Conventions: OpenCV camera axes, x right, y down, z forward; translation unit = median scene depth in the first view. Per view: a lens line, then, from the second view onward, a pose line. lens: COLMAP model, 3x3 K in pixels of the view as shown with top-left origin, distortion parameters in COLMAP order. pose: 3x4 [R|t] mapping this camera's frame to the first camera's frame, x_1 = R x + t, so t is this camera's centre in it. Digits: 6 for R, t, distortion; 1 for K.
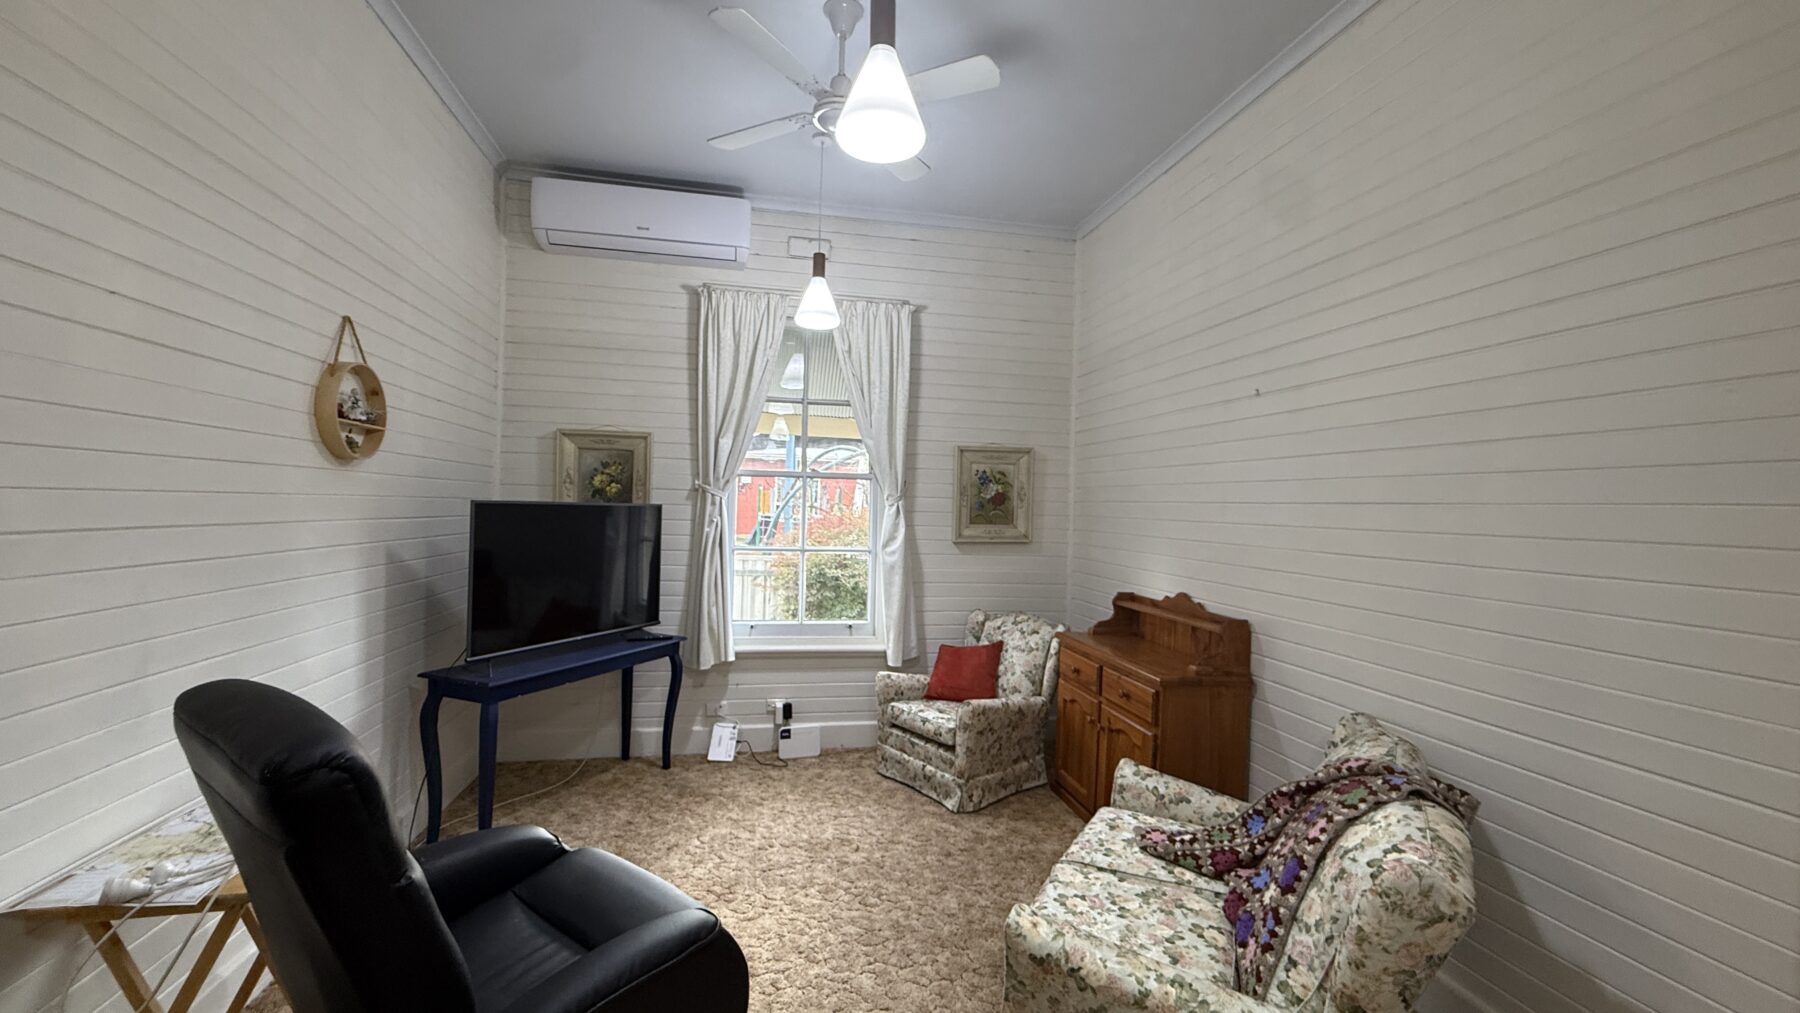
lens RADIAL K [[712.4, 0, 896.8], [0, 712.4, 510.6], [0, 0, 1]] dist [-0.001671, 0.000010]
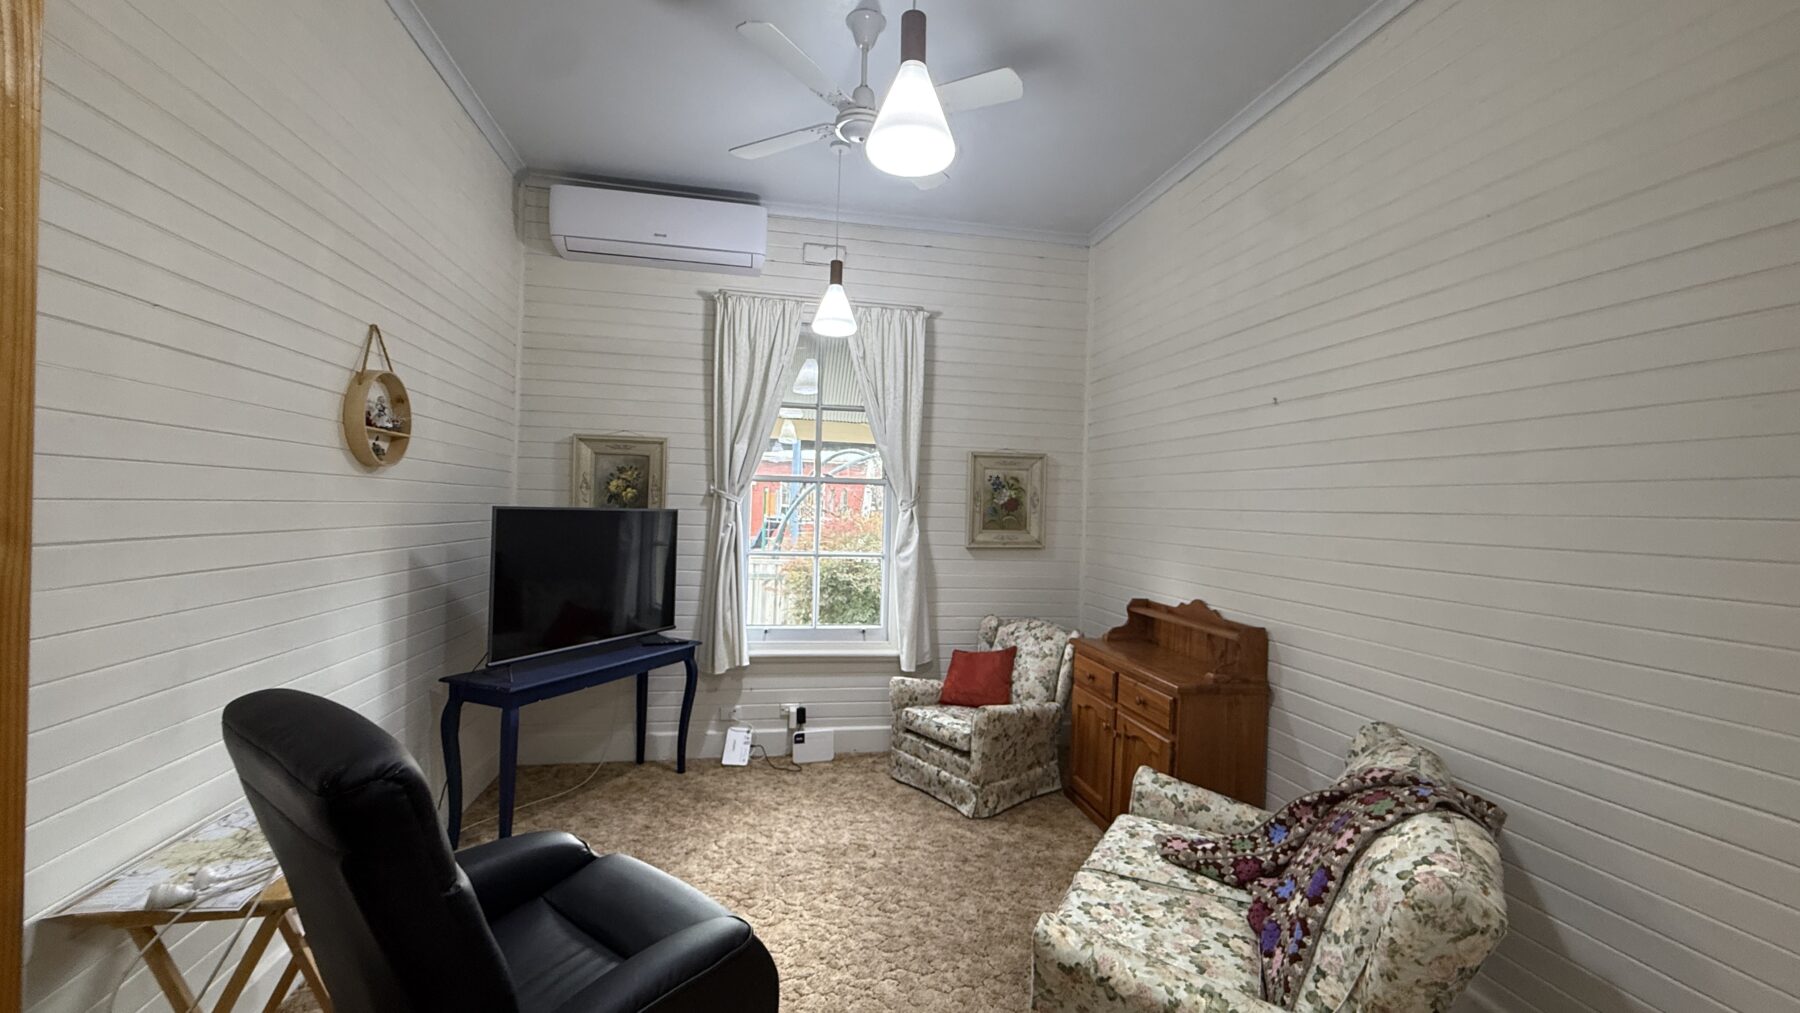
lens RADIAL K [[712.4, 0, 897.1], [0, 712.4, 510.5], [0, 0, 1]] dist [-0.001671, 0.000010]
pose [[0.999984, 0.002798, -0.004910, -0.017420], [-0.002811, 0.999992, -0.002710, -0.006196], [0.004903, 0.002723, 0.999984, -0.004380]]
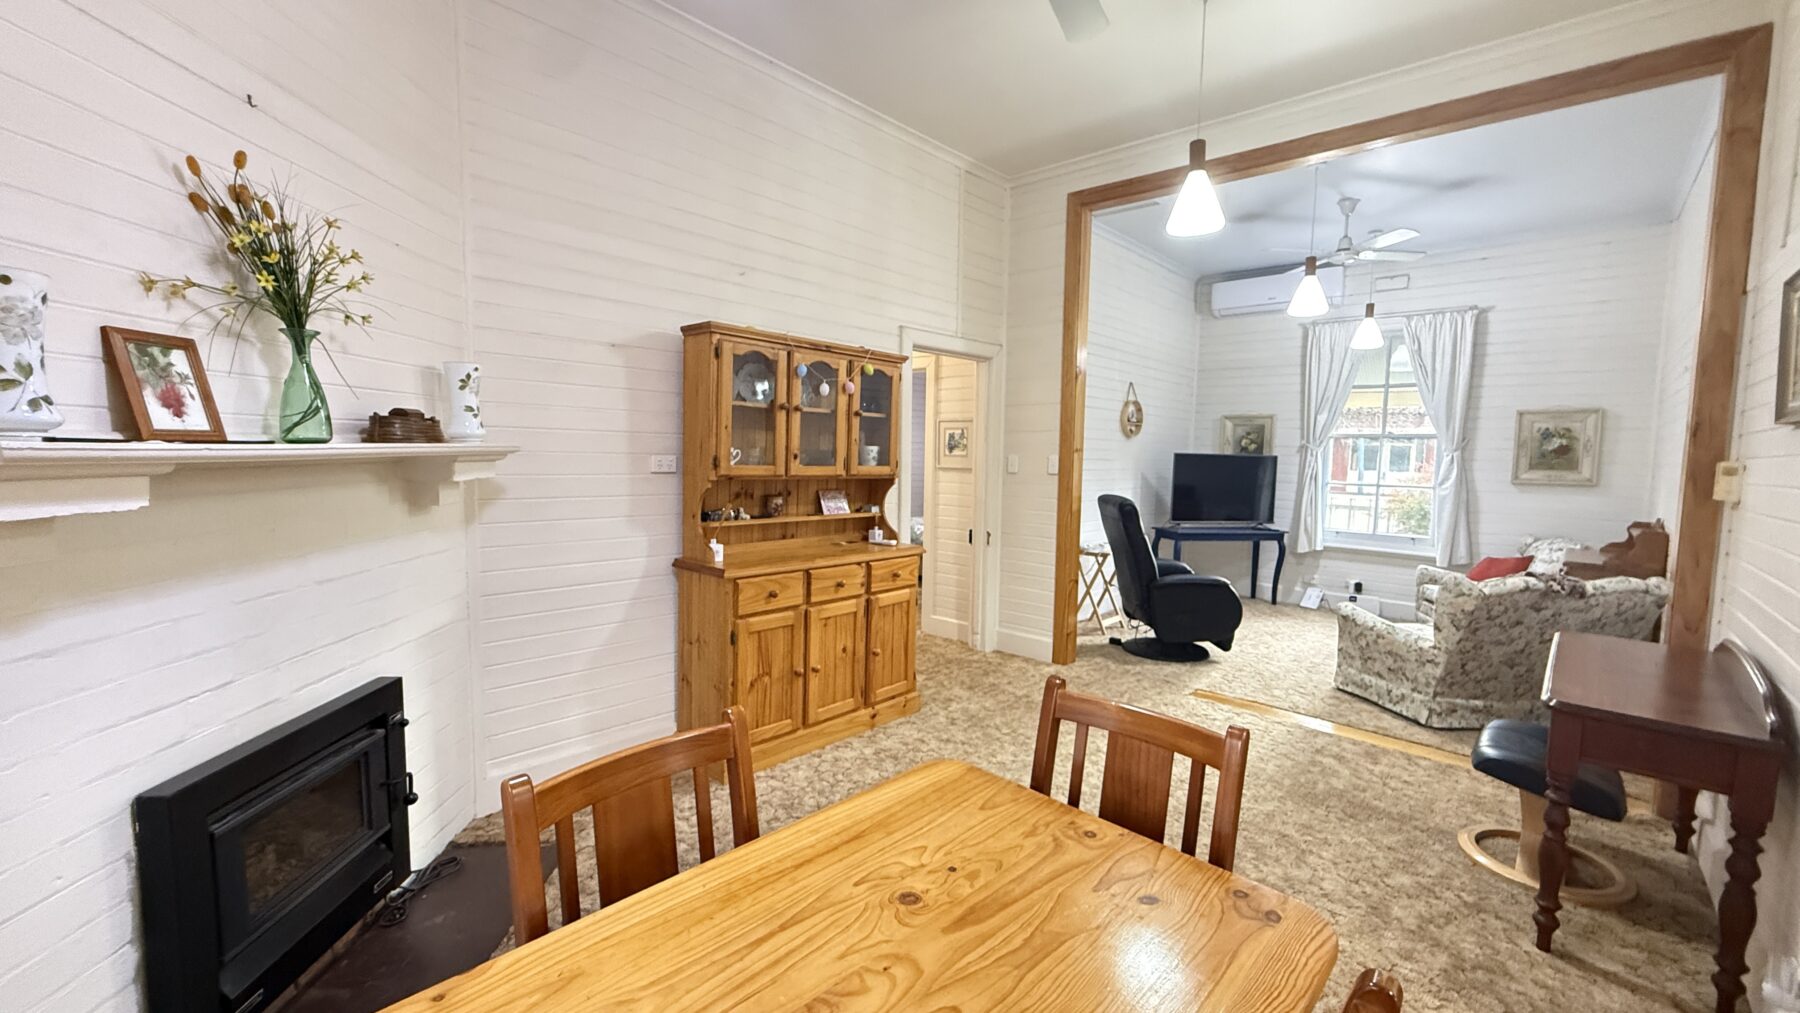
lens RADIAL K [[712.4, 0, 890.3], [0, 712.4, 500.5], [0, 0, 1]] dist [-0.001671, 0.000010]
pose [[0.574300, 0.044848, -0.817416, 0.638025], [-0.012386, 0.998860, 0.046101, 0.037775], [0.818552, -0.016351, 0.574200, -0.896827]]
